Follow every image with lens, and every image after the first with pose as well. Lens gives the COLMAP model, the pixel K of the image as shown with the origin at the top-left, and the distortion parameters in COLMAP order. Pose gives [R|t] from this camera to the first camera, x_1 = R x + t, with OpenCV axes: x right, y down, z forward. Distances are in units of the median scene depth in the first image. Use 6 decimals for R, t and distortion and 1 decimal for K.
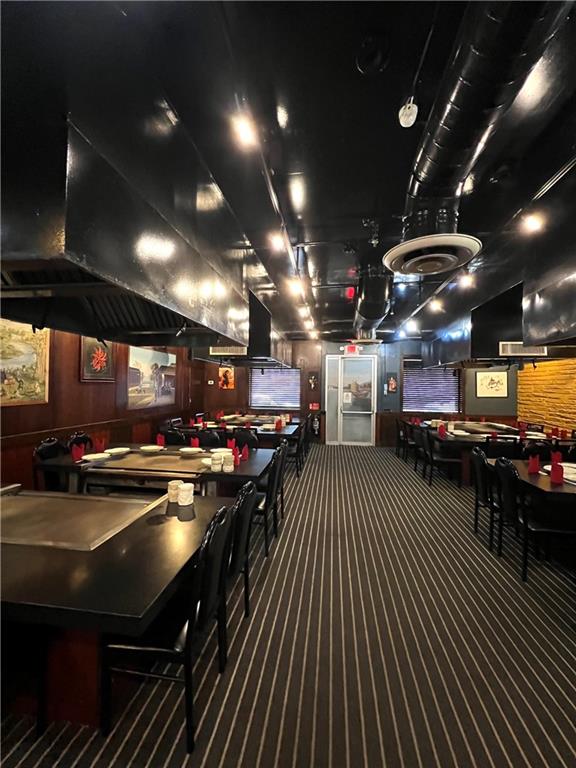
lens RADIAL K [[305.9, 0, 290.0], [0, 305.9, 384.0], [0, 0, 1]] dist [-0.002616, 0.000393]
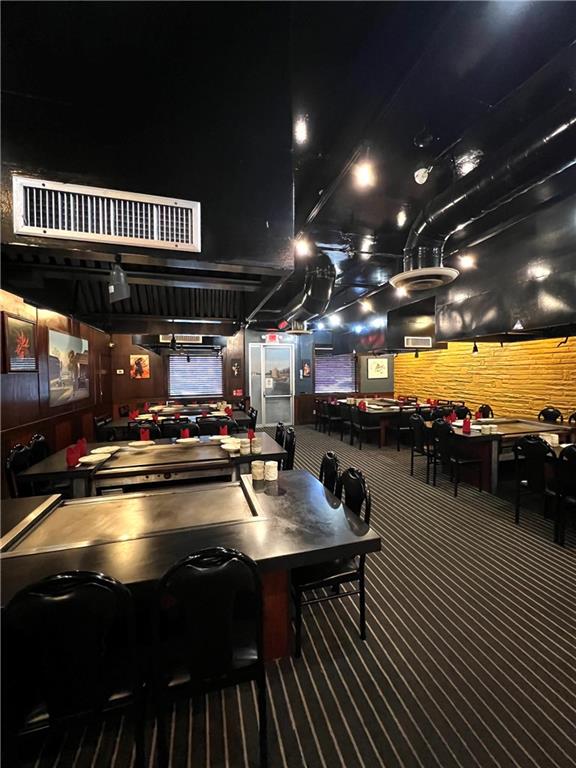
lens RADIAL K [[305.9, 0, 289.8], [0, 305.9, 383.8], [0, 0, 1]] dist [-0.002616, 0.000393]
pose [[0.913841, -0.037455, 0.404342, -0.237295], [0.018880, 0.998579, 0.049830, -0.006256], [-0.405634, -0.037903, 0.913250, -0.019137]]
